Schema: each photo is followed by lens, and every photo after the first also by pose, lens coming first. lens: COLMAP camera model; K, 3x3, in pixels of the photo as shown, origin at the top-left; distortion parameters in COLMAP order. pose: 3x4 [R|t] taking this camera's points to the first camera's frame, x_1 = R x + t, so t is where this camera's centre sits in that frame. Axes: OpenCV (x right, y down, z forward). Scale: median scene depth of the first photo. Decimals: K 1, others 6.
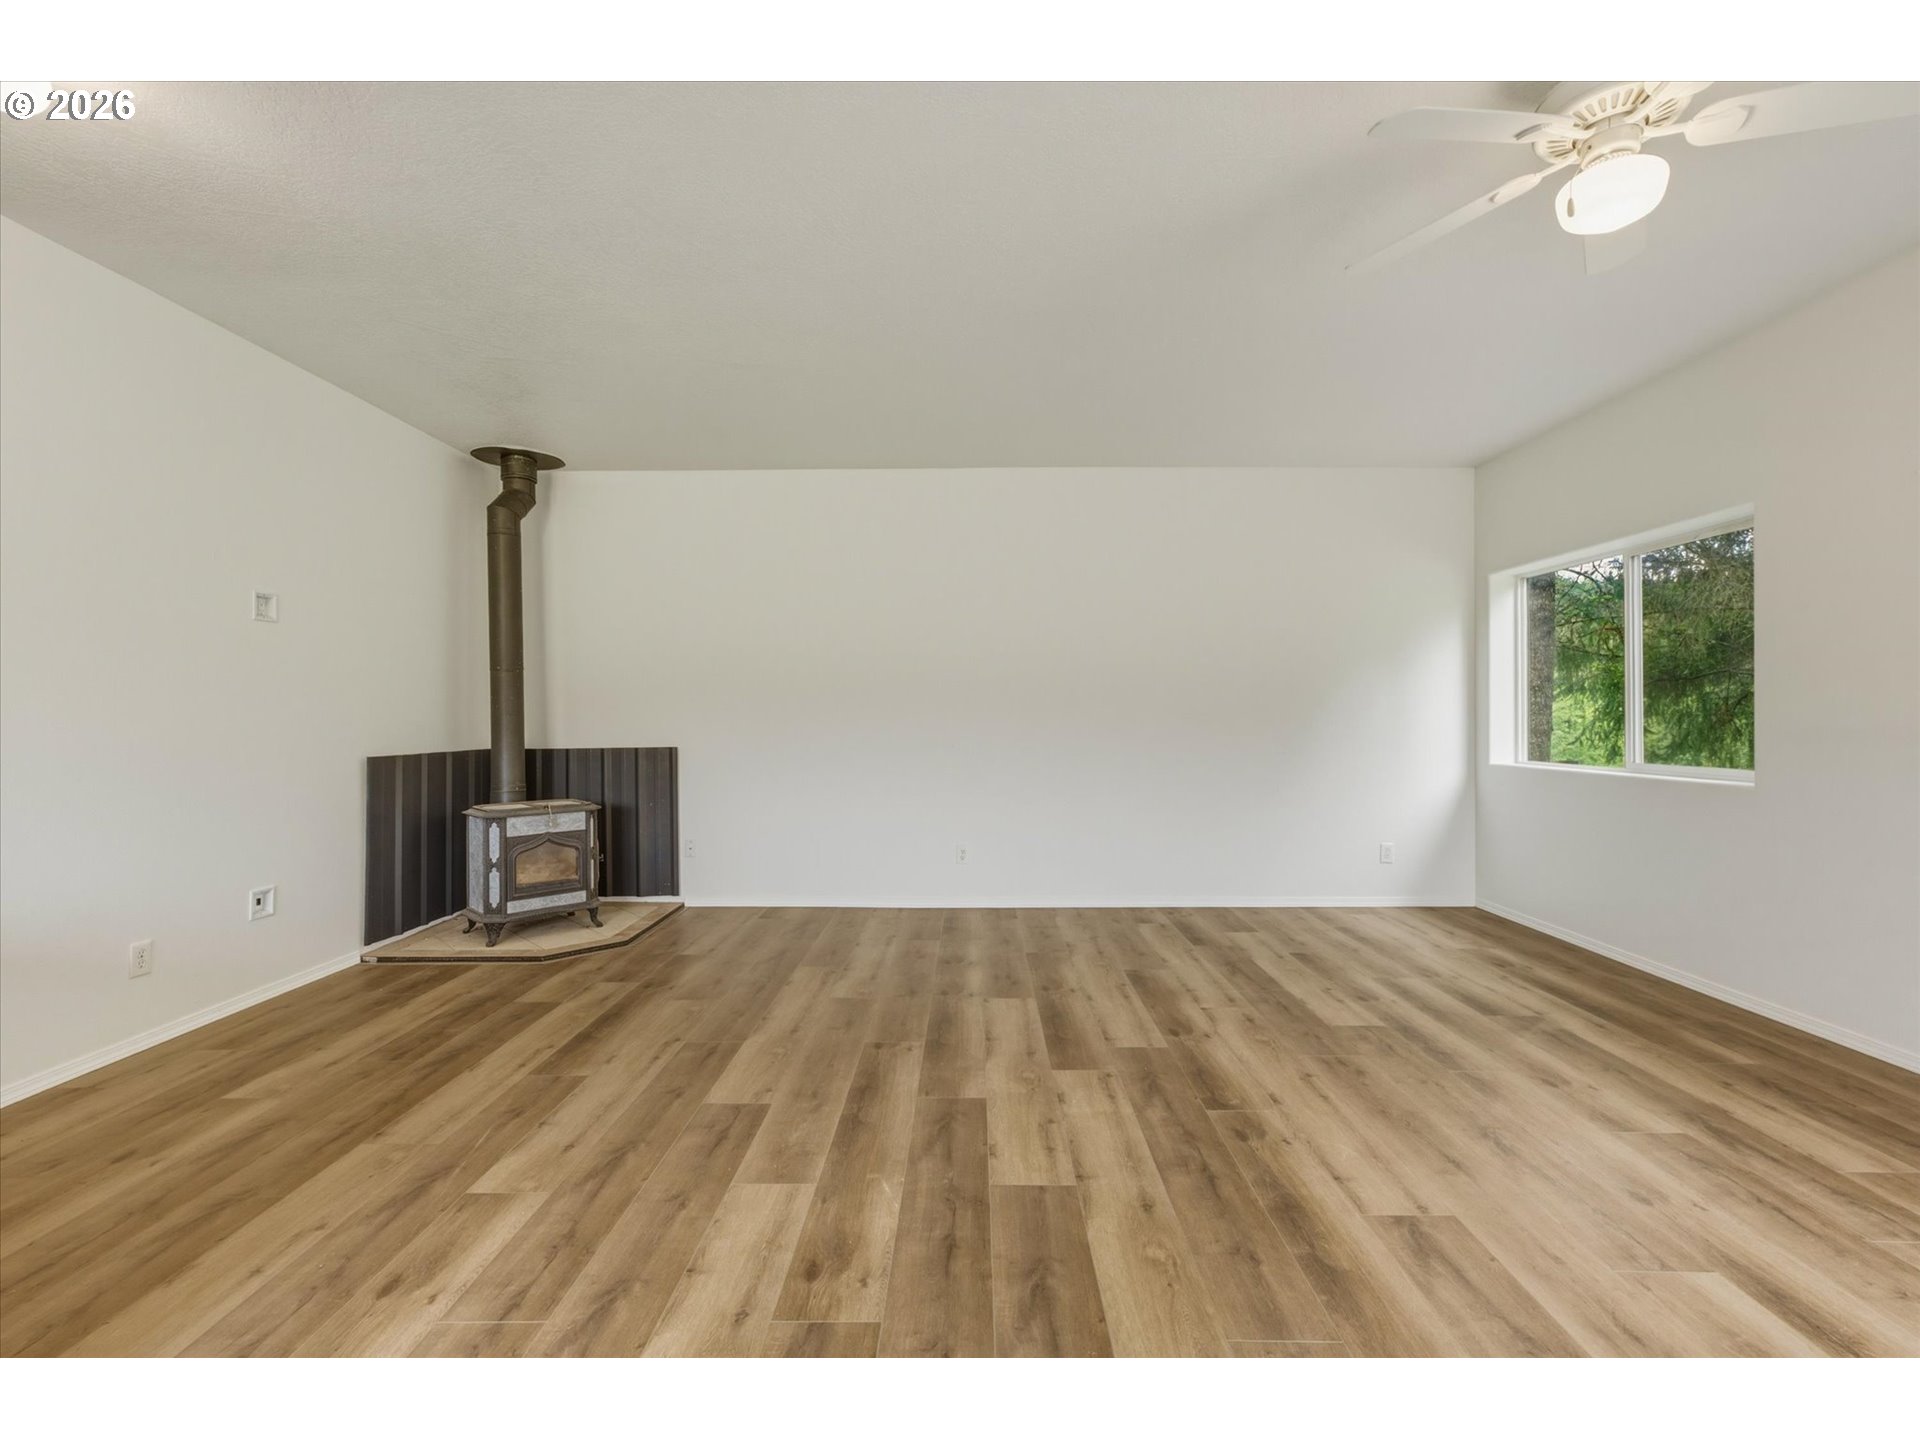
lens RADIAL K [[859.0, 0, 958.1], [0, 859.0, 715.2], [0, 0, 1]] dist [-0.007434, -0.000101]
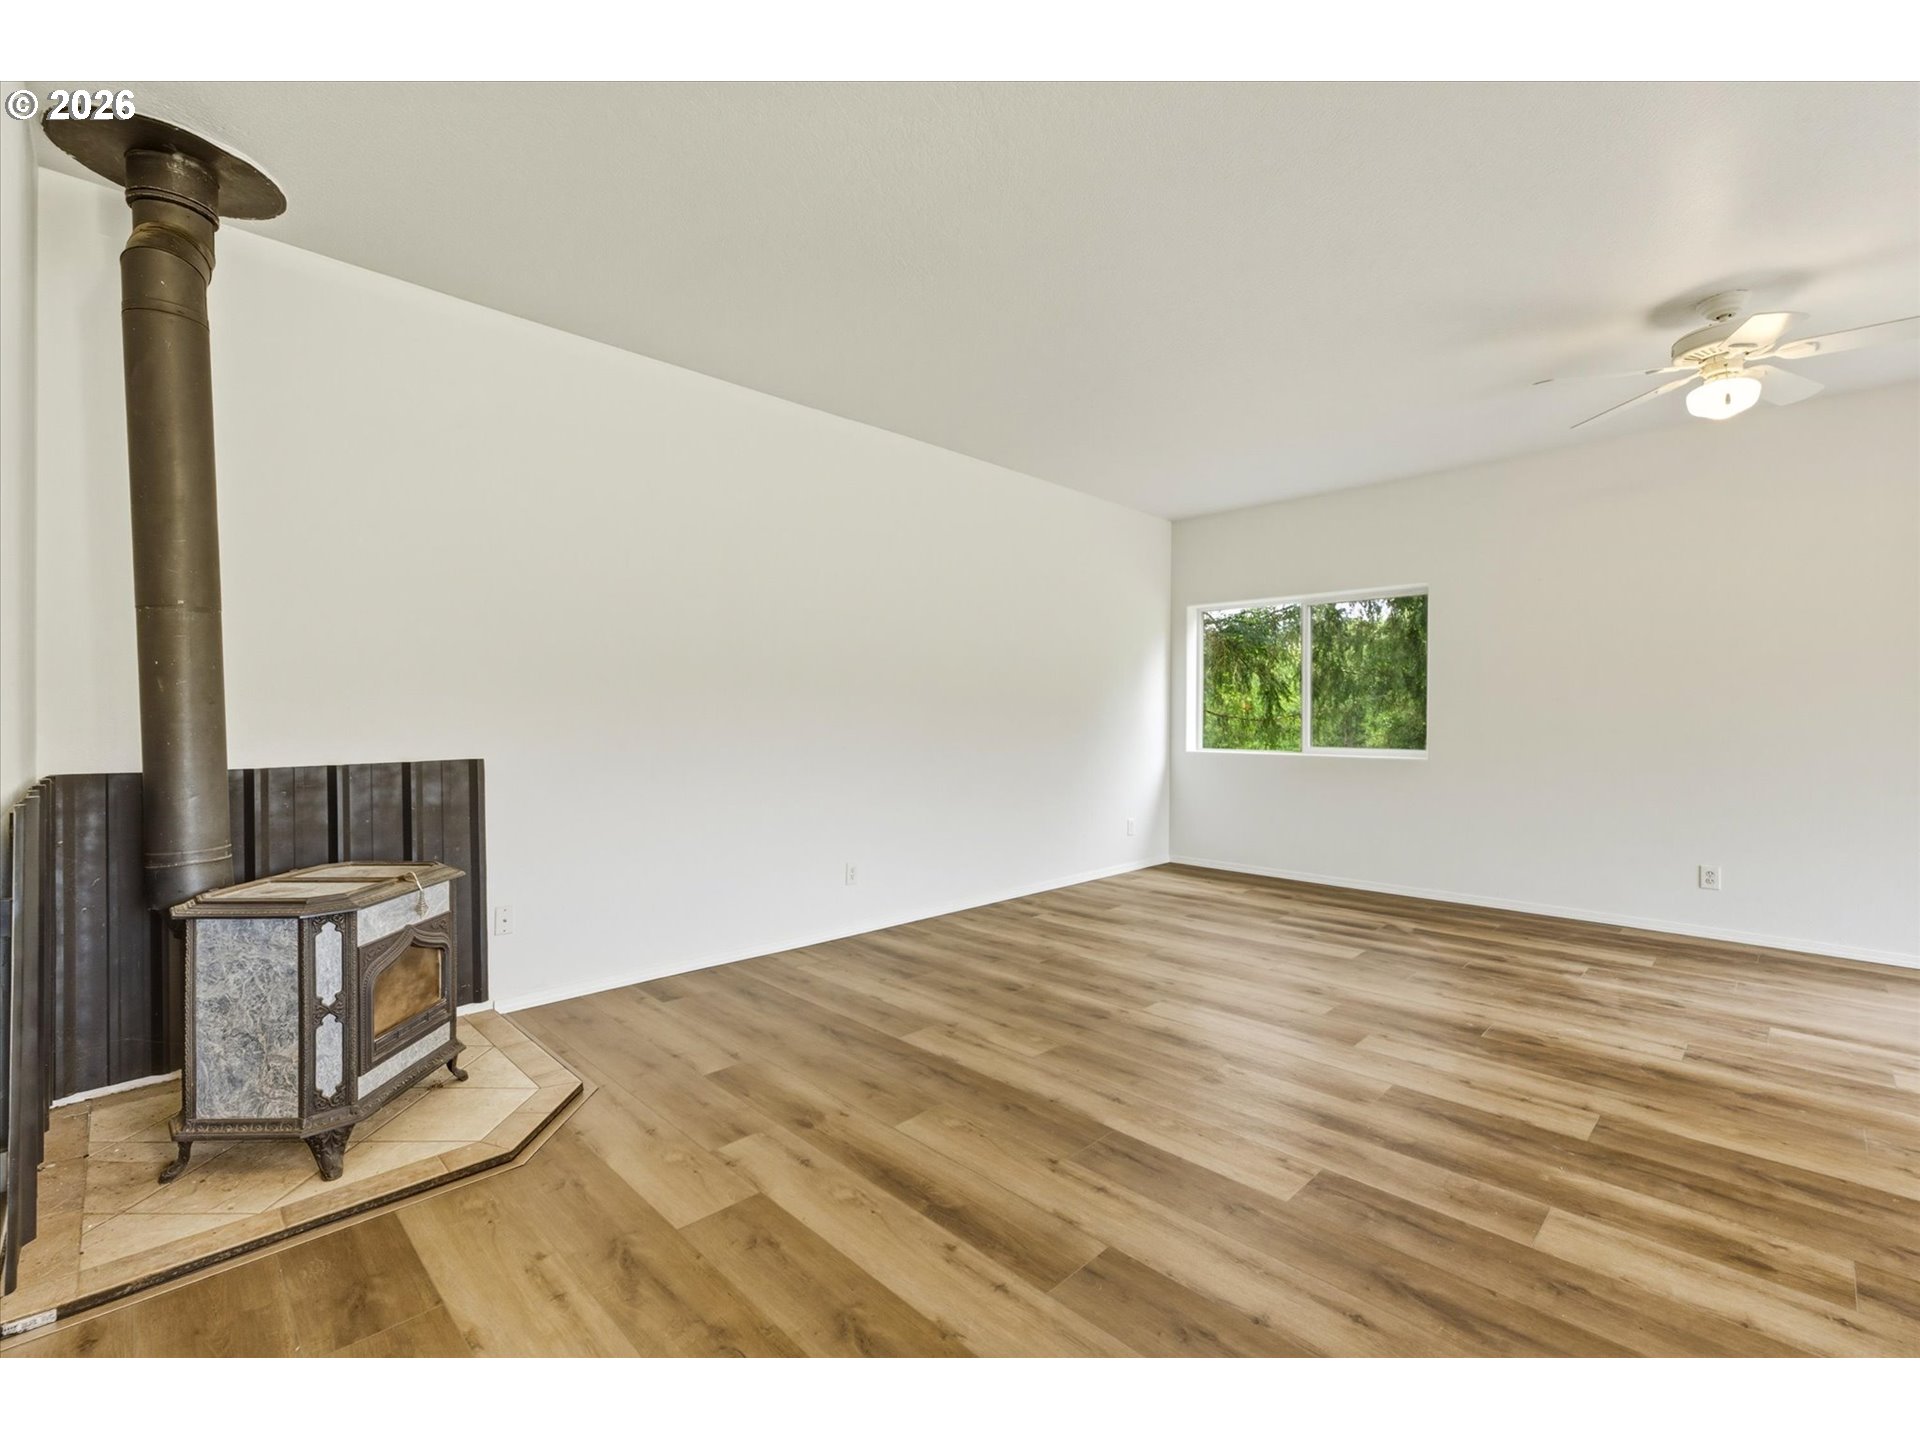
lens RADIAL K [[842.4, 0, 960.0], [0, 842.4, 720.0], [0, 0, 1]] dist [0.002496, 0.000055]
pose [[0.696965, 0.000040, 0.717105, -0.820899], [-0.006851, 0.999955, 0.006603, 0.004544], [-0.717072, -0.009515, 0.696934, 0.523824]]
